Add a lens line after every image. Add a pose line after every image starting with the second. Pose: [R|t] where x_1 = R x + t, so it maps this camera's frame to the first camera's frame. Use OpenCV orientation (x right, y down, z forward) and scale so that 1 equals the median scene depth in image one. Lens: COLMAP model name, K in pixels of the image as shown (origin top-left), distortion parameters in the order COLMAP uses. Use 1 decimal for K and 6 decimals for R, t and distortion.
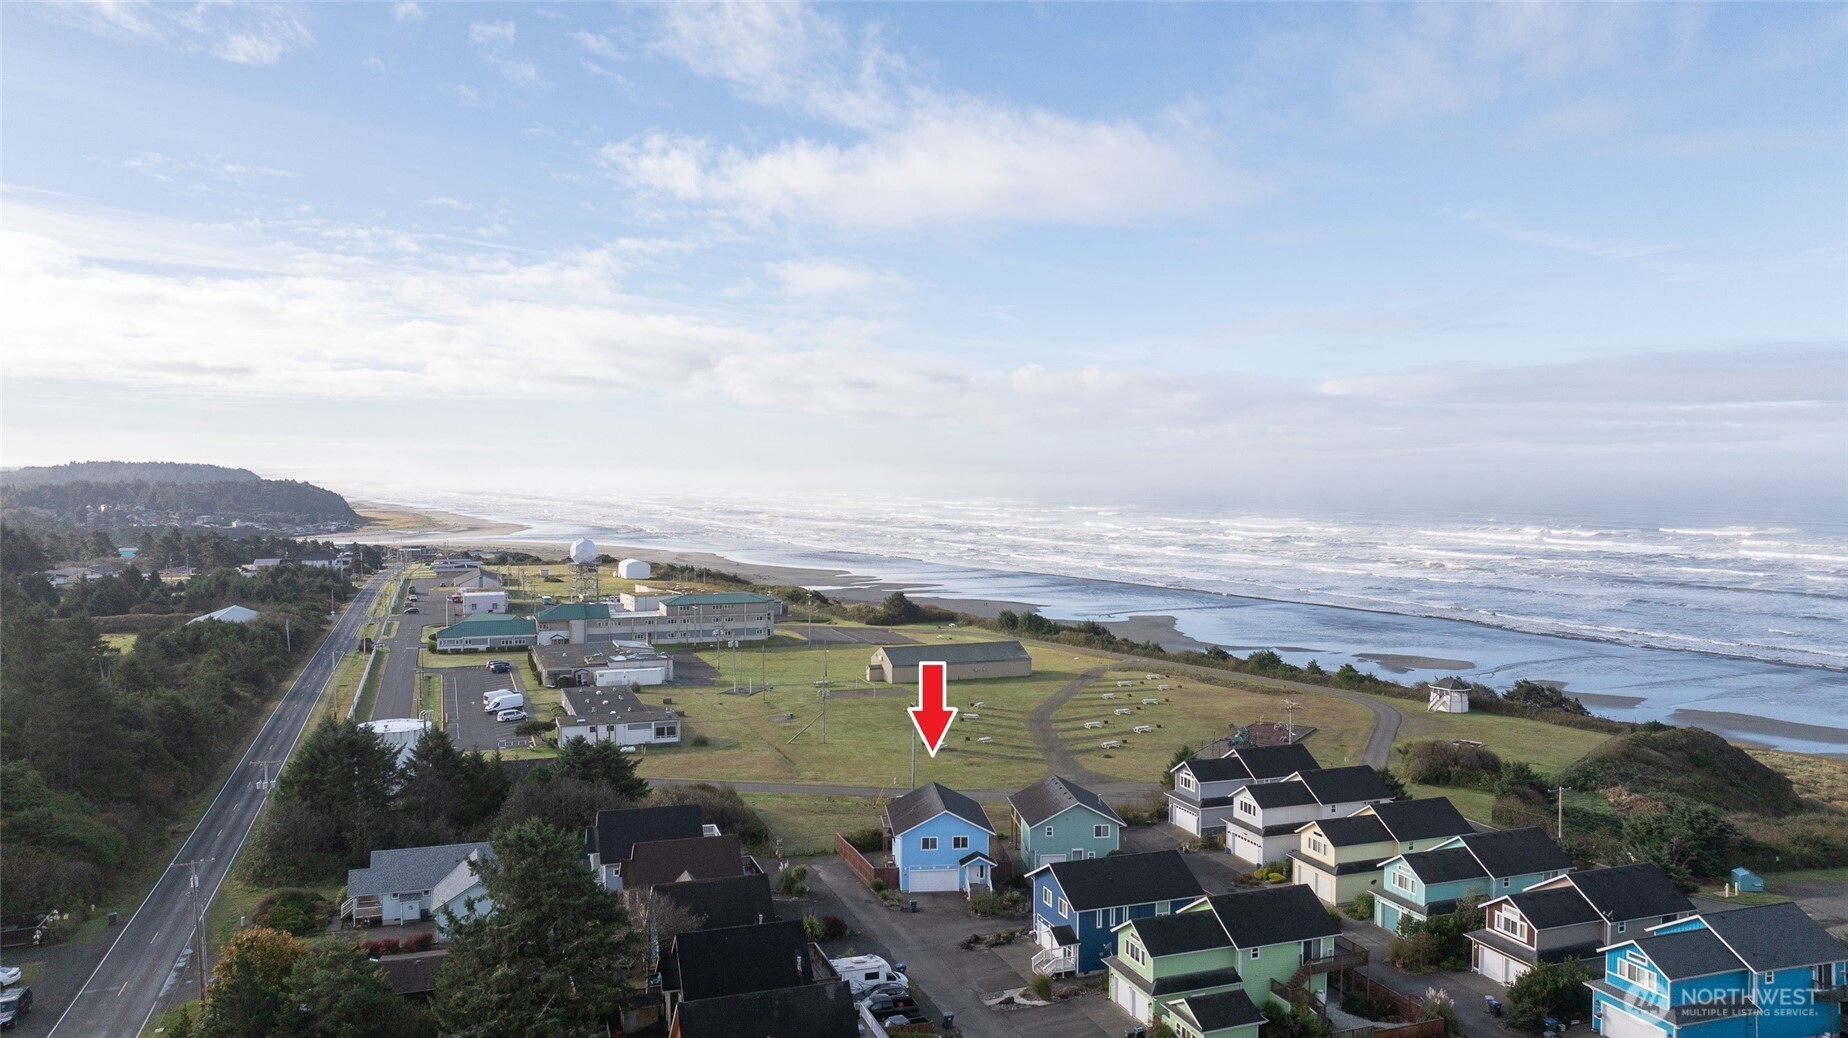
lens RADIAL K [[1343.9, 0, 865.1], [0, 1343.9, 517.8], [0, 0, 1]] dist [-0.022936, -0.001683]
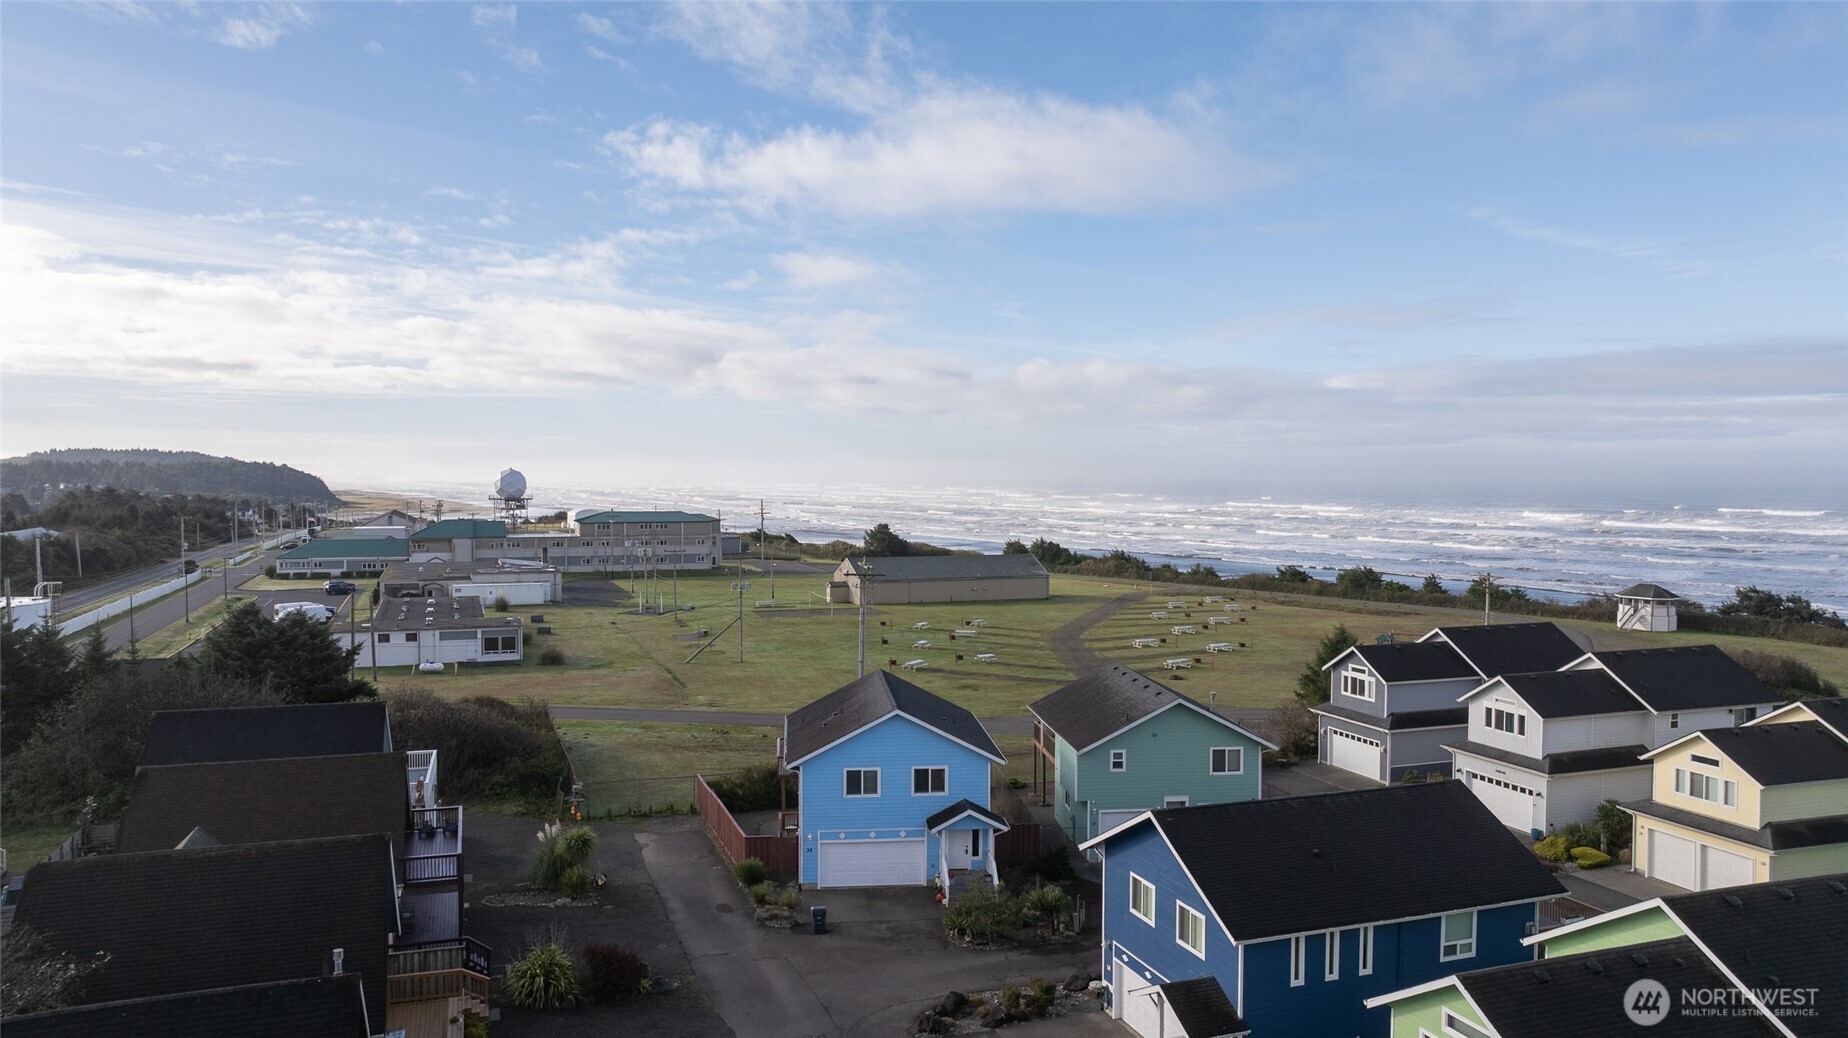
lens RADIAL K [[1285.6, 0, 924.0], [0, 1285.6, 519.0], [0, 0, 1]] dist [-0.022959, 0.005619]
pose [[0.999188, 0.010681, 0.038847, 0.006618], [-0.010226, 0.999877, -0.011897, 0.020471], [-0.038969, 0.011490, 0.999174, 0.072543]]
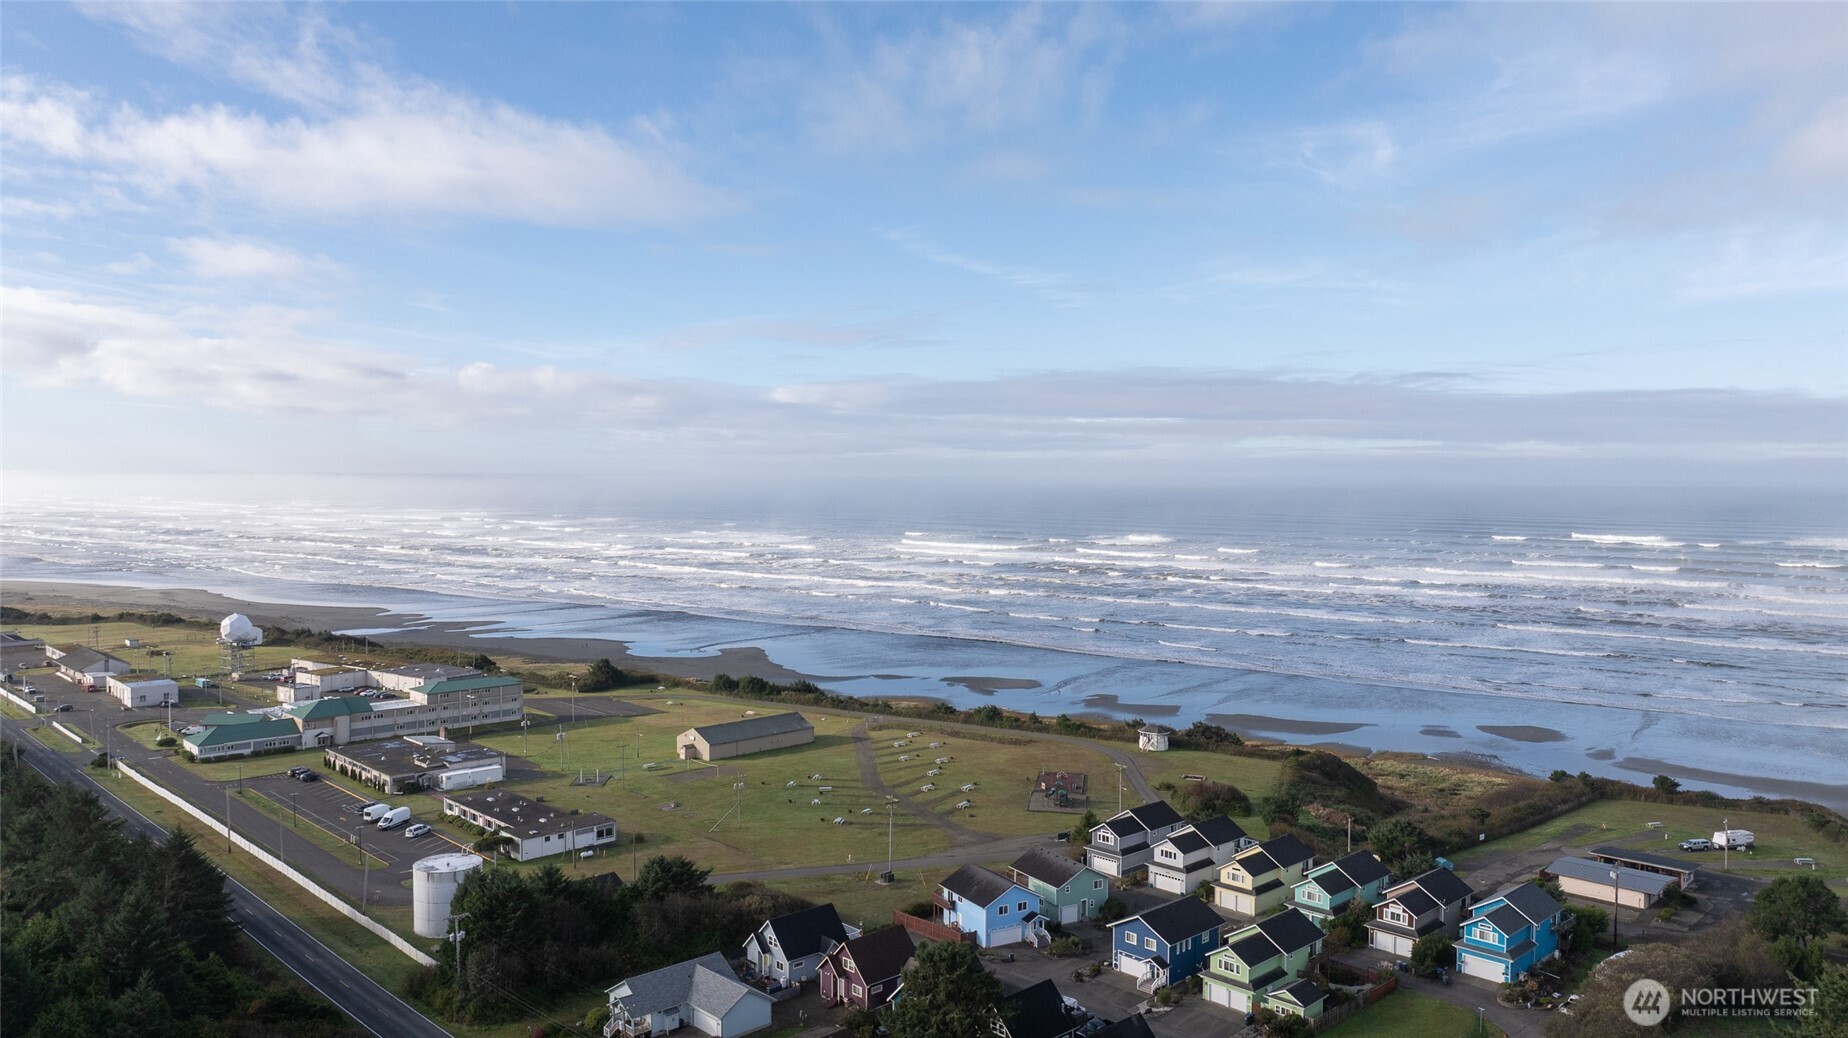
lens RADIAL K [[1428.7, 0, 836.9], [0, 1428.7, 516.4], [0, 0, 1]] dist [-0.041606, 0.034194]
pose [[0.907721, -0.021326, 0.419031, -0.092709], [0.015081, 0.999720, 0.018209, -0.024901], [-0.419302, -0.010209, 0.907789, -0.032858]]
